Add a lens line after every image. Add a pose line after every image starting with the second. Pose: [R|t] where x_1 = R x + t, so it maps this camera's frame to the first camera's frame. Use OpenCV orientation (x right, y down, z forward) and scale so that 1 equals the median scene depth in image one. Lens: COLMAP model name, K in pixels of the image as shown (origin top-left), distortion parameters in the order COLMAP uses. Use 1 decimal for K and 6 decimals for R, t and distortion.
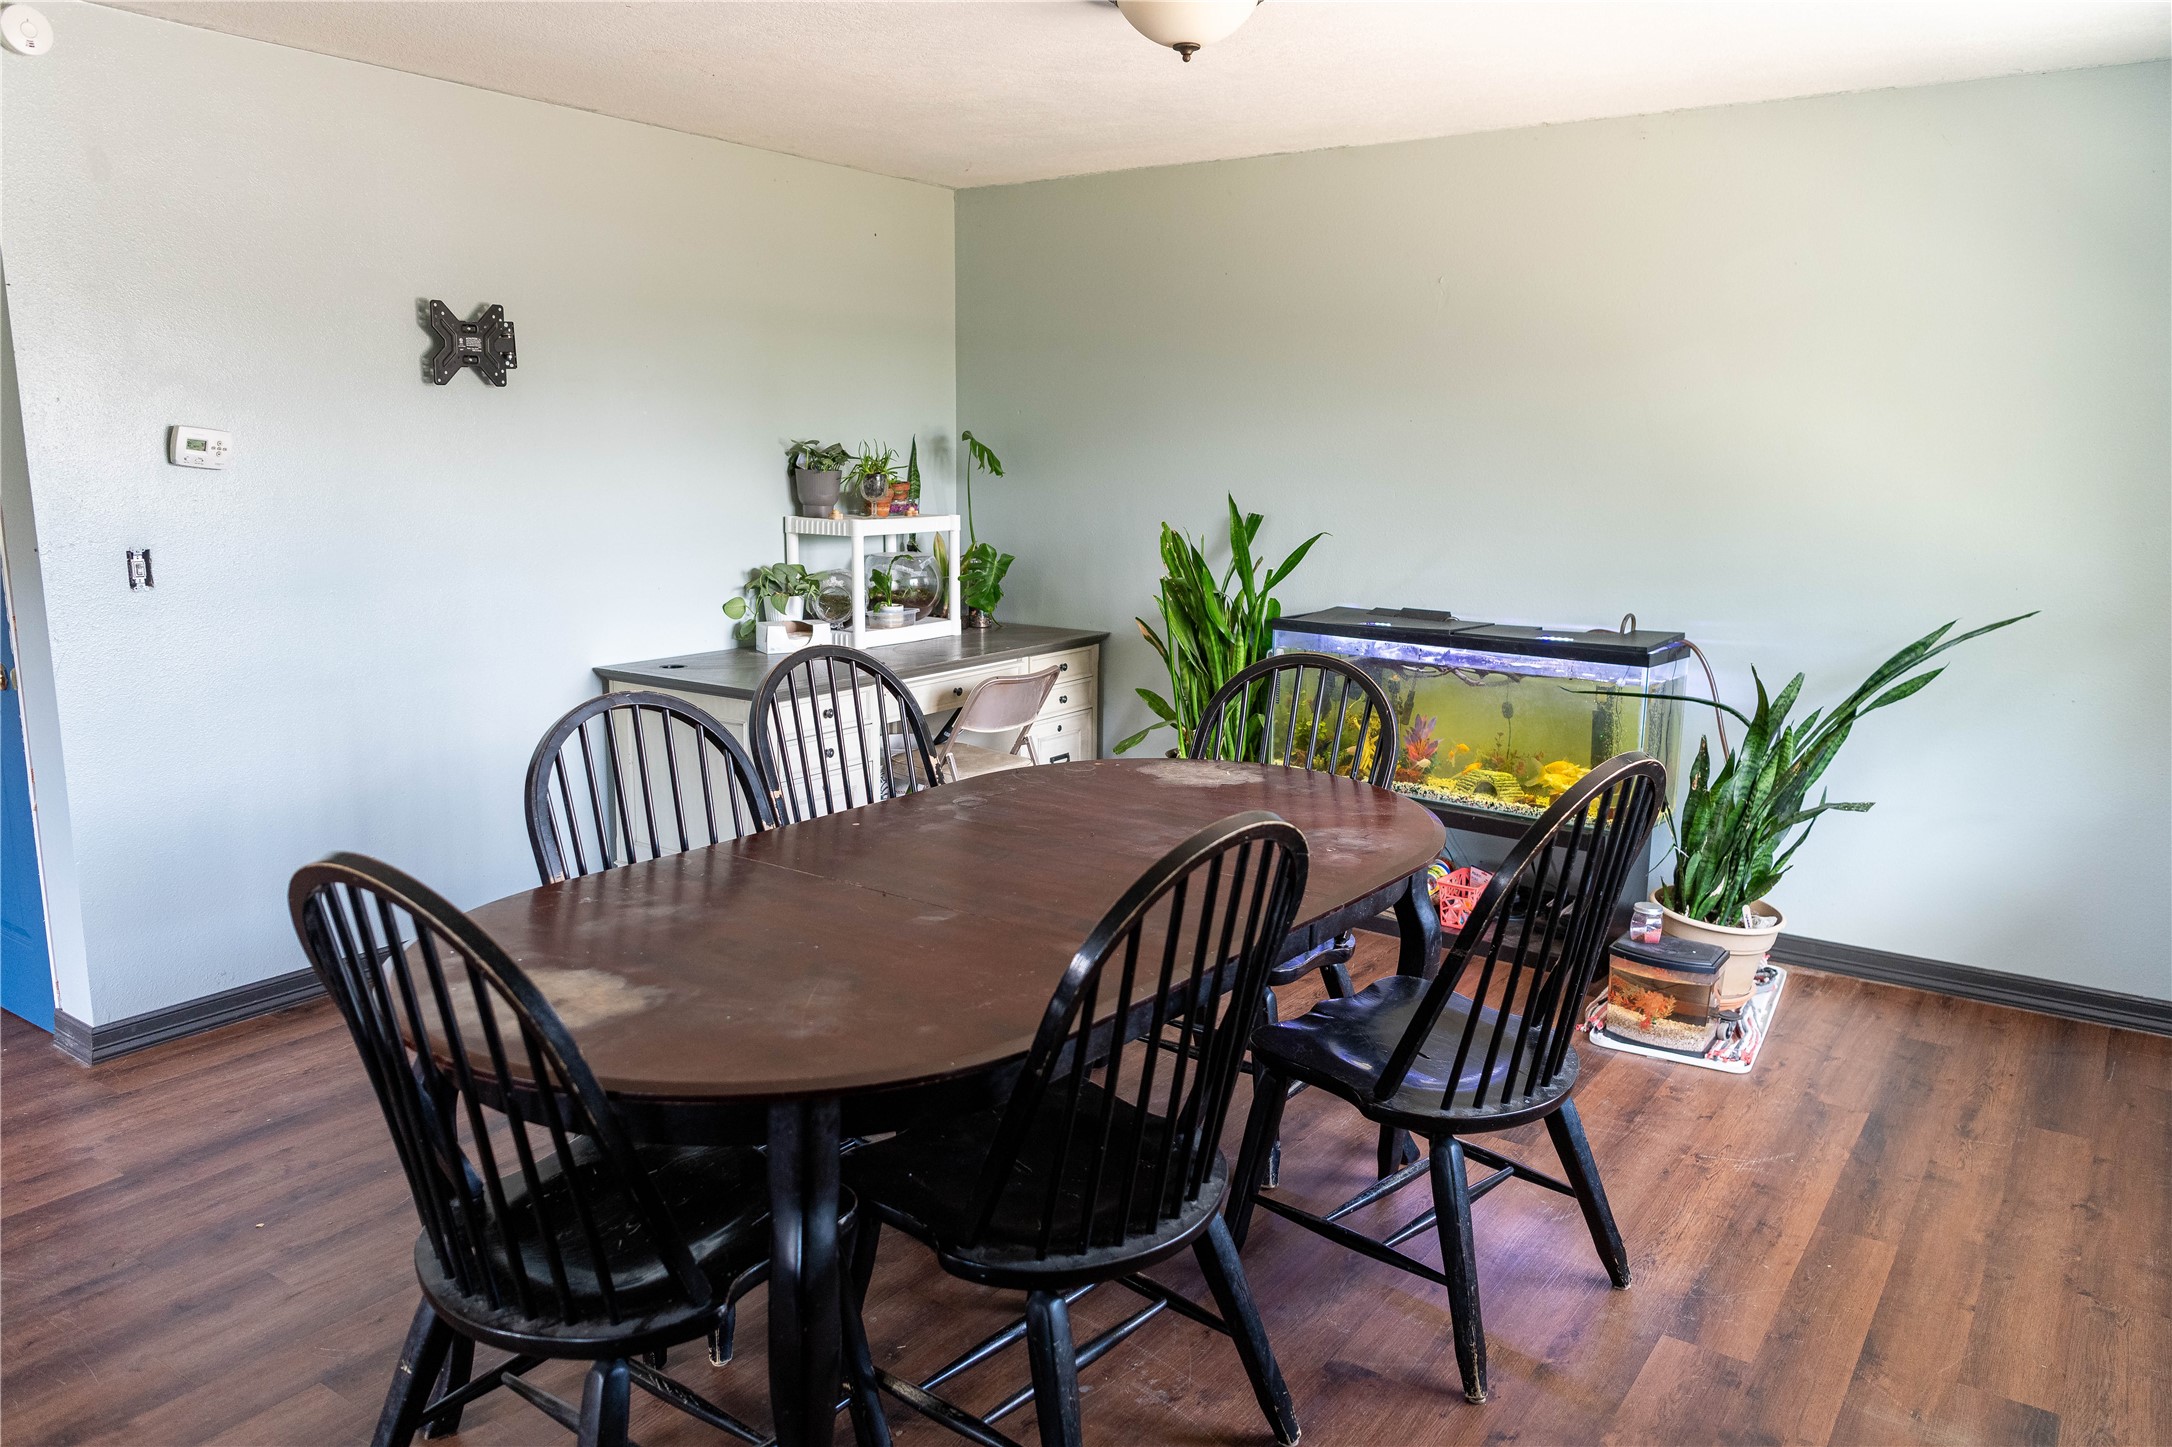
lens RADIAL K [[1542.5, 0, 1086.0], [0, 1542.5, 723.5], [0, 0, 1]] dist [0.004617, -0.002125]
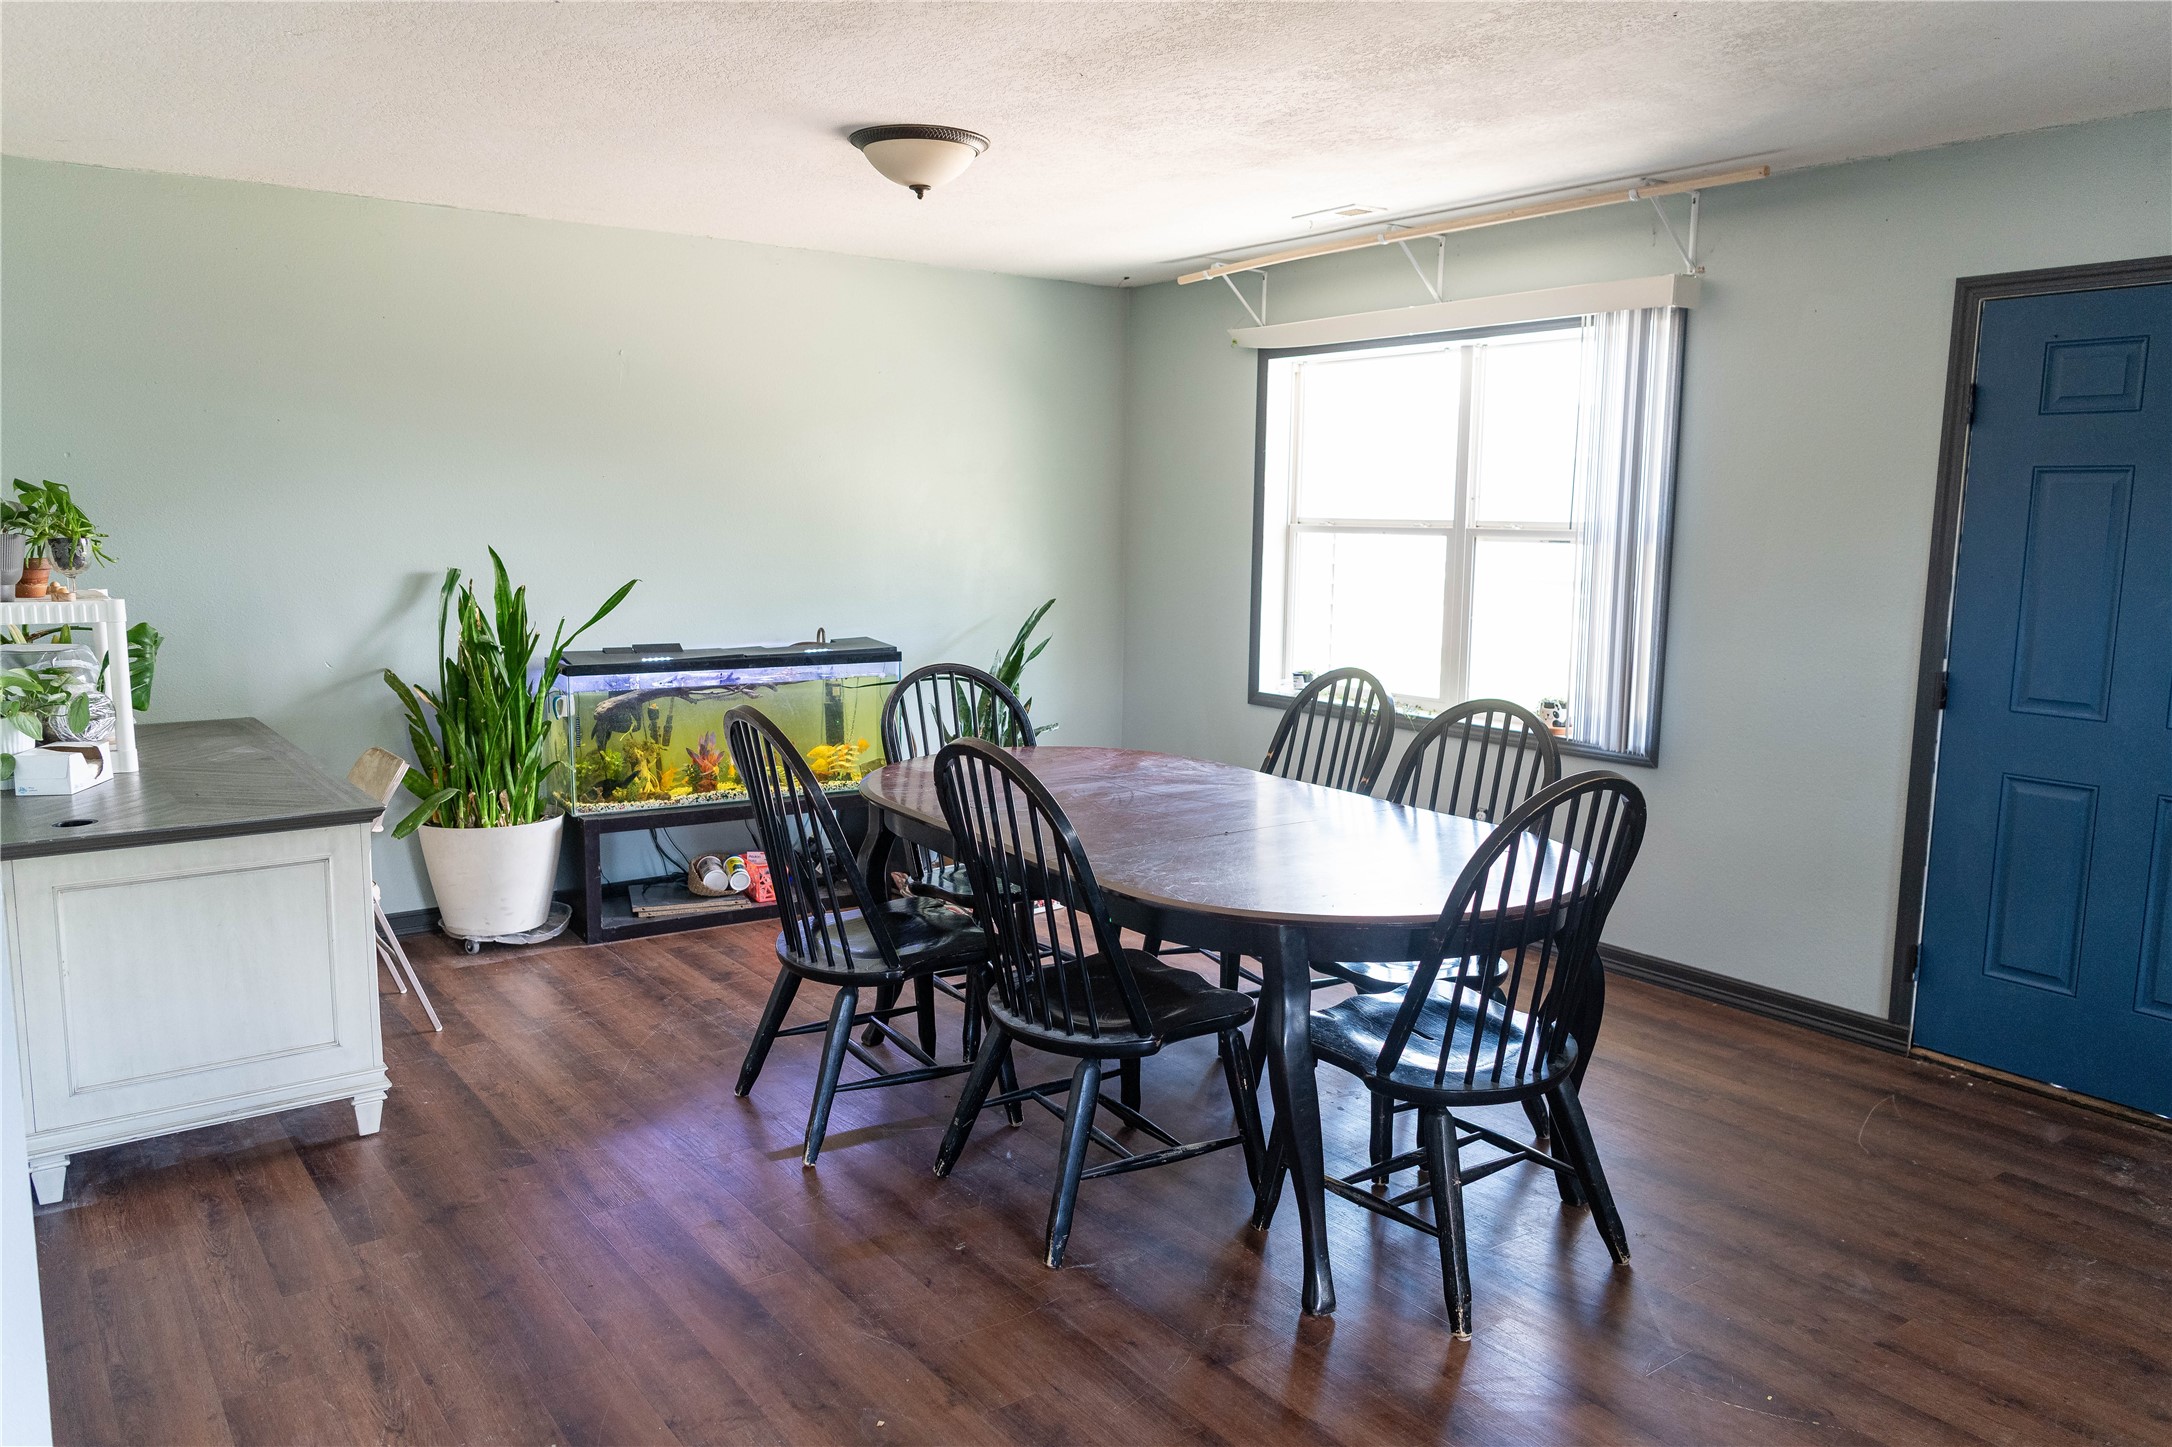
lens RADIAL K [[1542.5, 0, 1086.0], [0, 1542.5, 723.5], [0, 0, 1]] dist [0.004617, -0.002125]
pose [[0.307172, -0.140100, 0.941285, -0.852118], [0.164098, 0.982086, 0.092622, -0.078080], [-0.937399, 0.126012, 0.324659, 0.388293]]
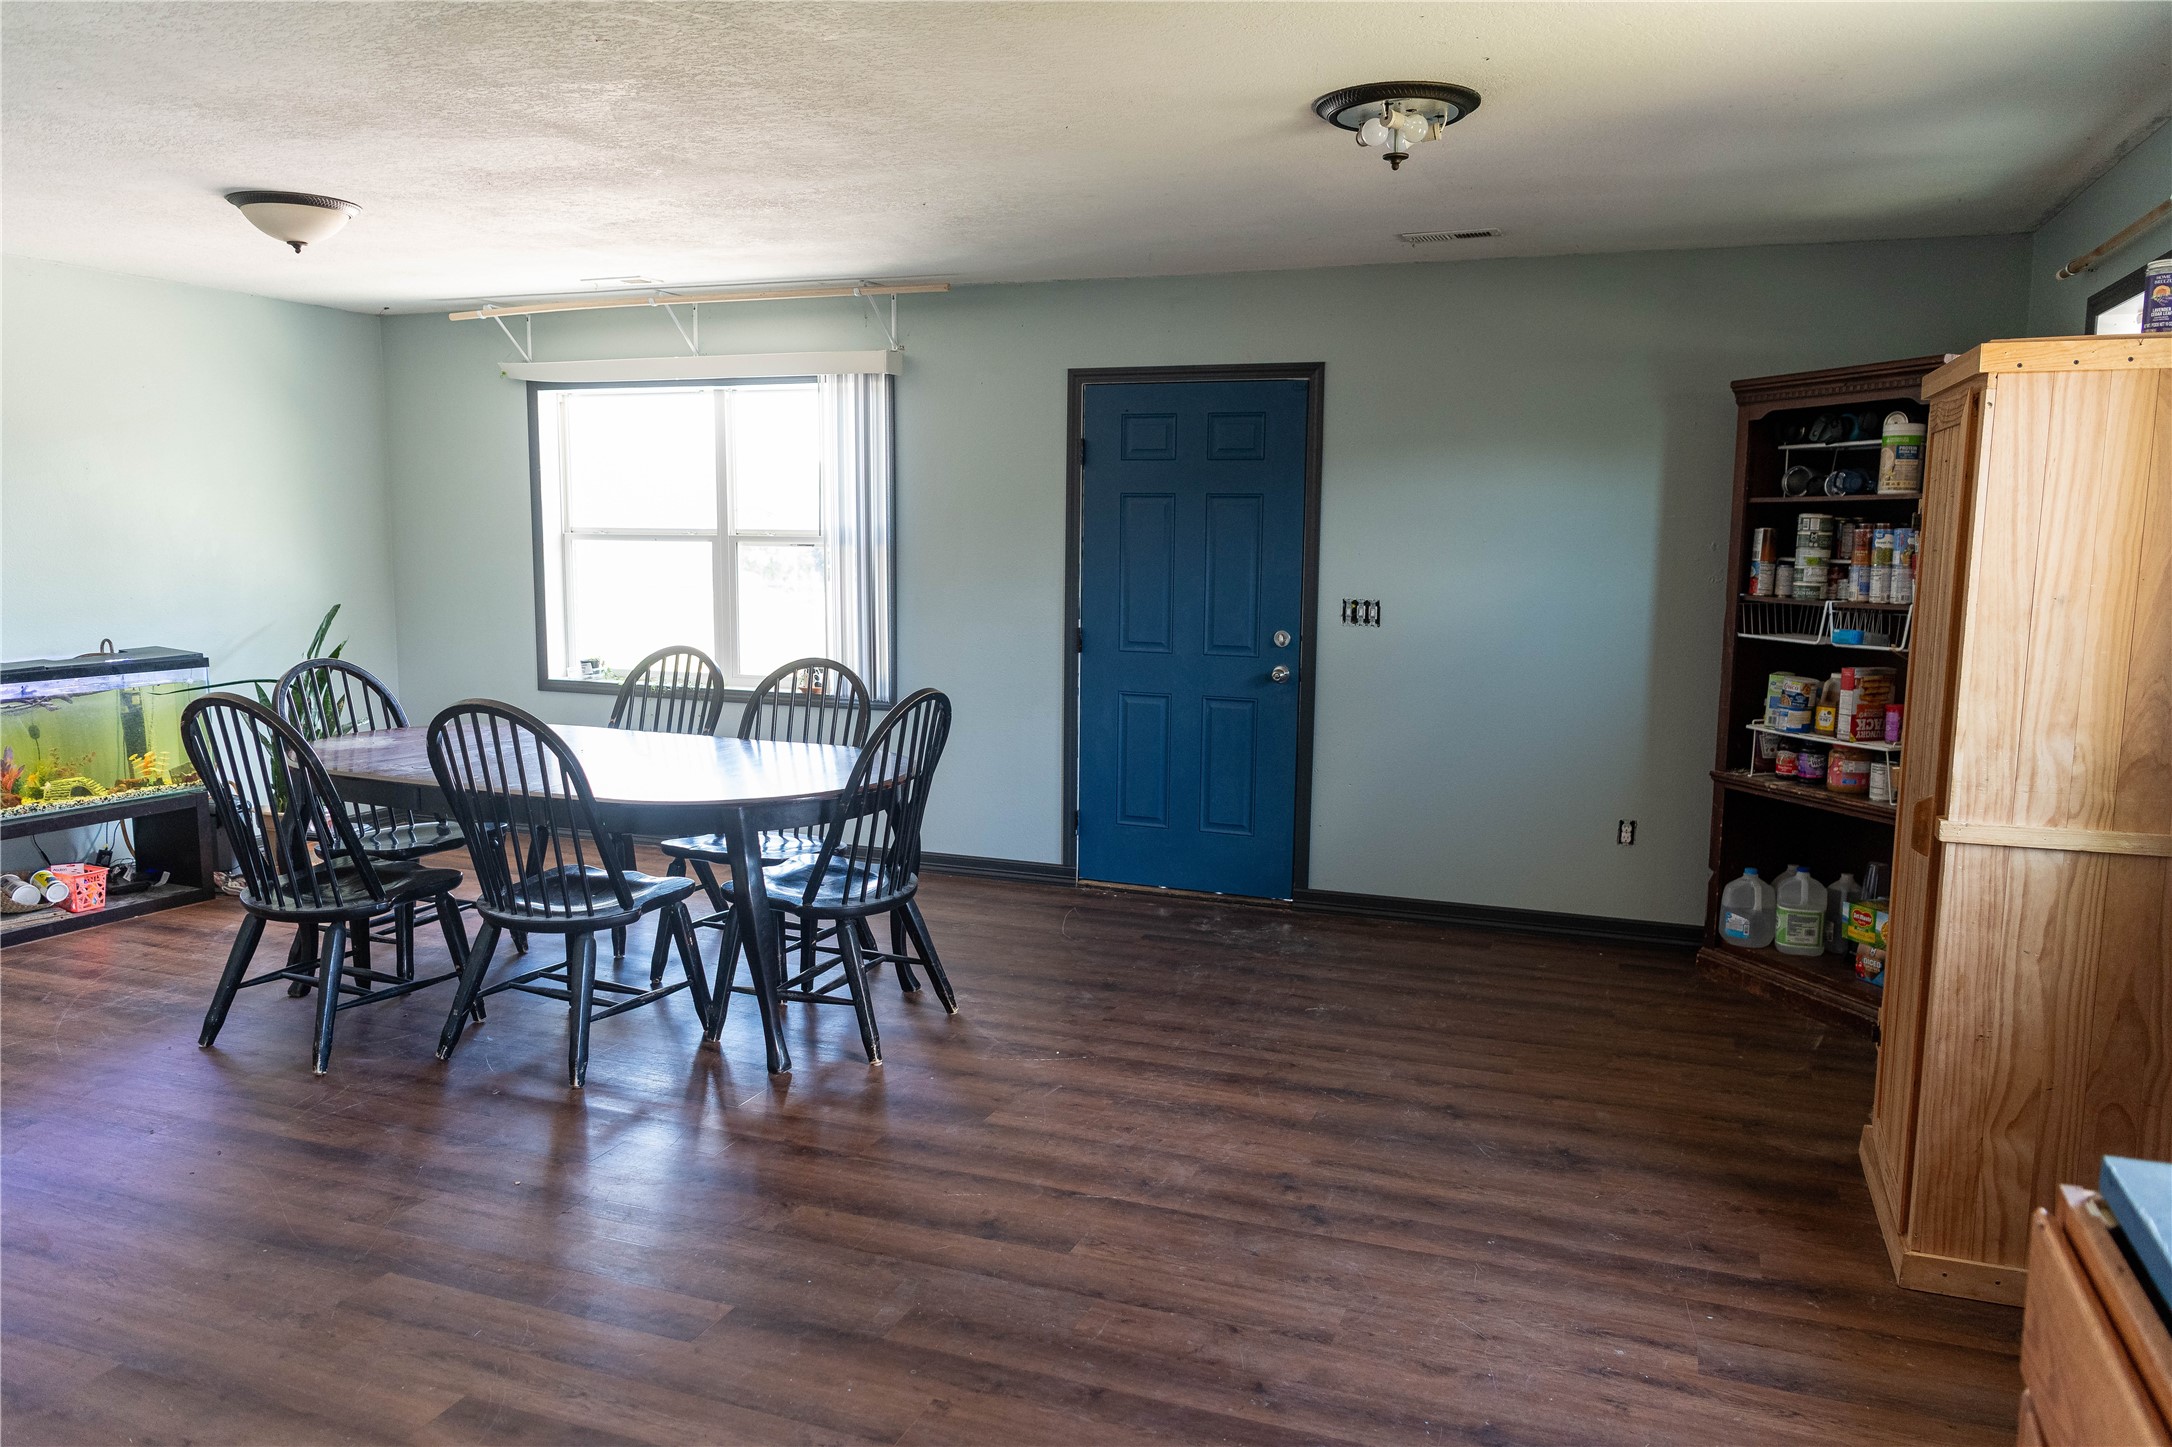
lens RADIAL K [[1542.5, 0, 1086.0], [0, 1542.5, 723.5], [0, 0, 1]] dist [0.004617, -0.002125]
pose [[-0.253050, -0.138374, 0.957506, -1.164365], [0.162921, 0.969489, 0.183163, -0.108851], [-0.953636, 0.202347, -0.222785, 0.523450]]
